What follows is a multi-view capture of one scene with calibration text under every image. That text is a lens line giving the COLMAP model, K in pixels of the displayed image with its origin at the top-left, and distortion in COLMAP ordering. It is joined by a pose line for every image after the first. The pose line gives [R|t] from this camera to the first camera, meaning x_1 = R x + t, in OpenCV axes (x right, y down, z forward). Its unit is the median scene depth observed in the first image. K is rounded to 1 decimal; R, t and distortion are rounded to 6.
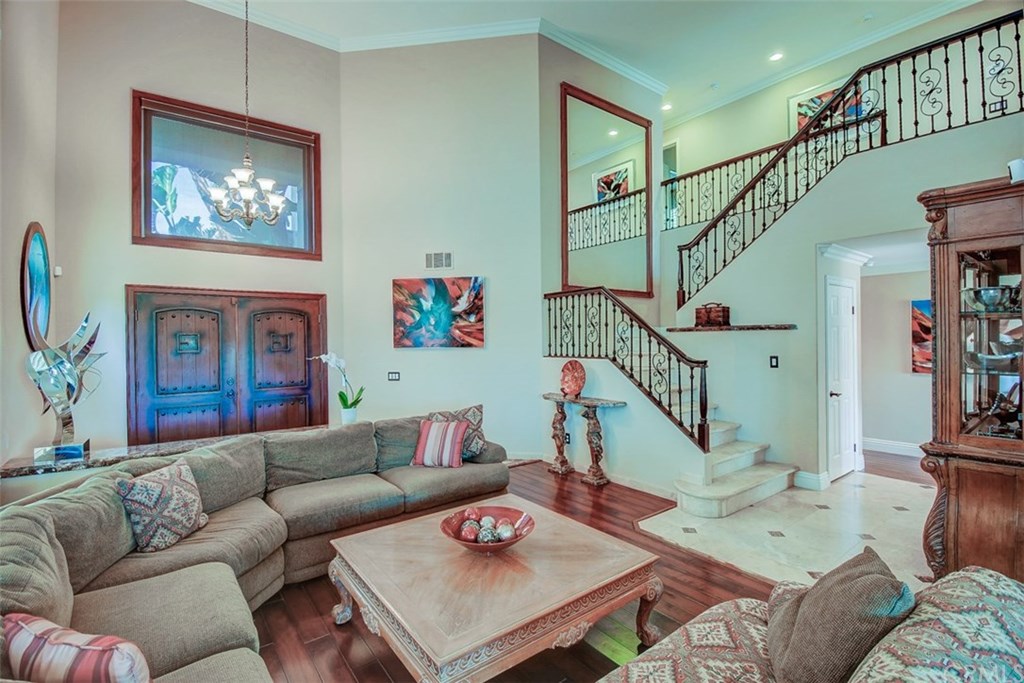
lens RADIAL K [[471.3, 0, 510.7], [0, 471.3, 339.4], [0, 0, 1]] dist [0.027031, -0.032696]
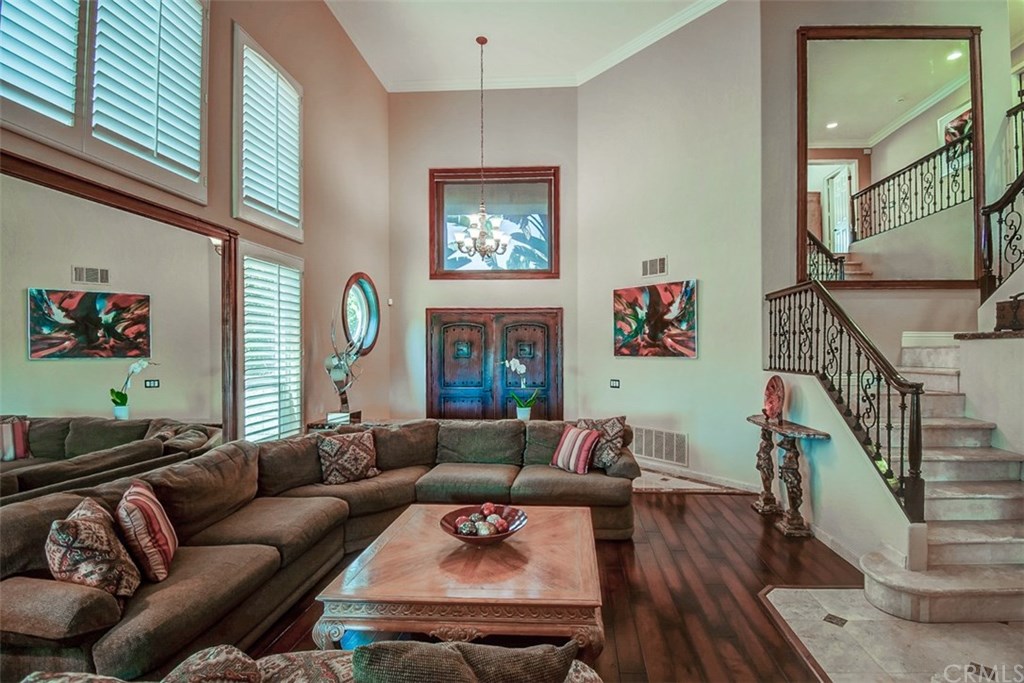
lens RADIAL K [[476.6, 0, 550.8], [0, 476.6, 350.3], [0, 0, 1]] dist [0.021489, -0.025248]
pose [[0.762194, 0.010683, -0.647260, 0.357317], [-0.006892, 0.999941, 0.008388, -0.002888], [0.647312, -0.001933, 0.762223, 0.125465]]
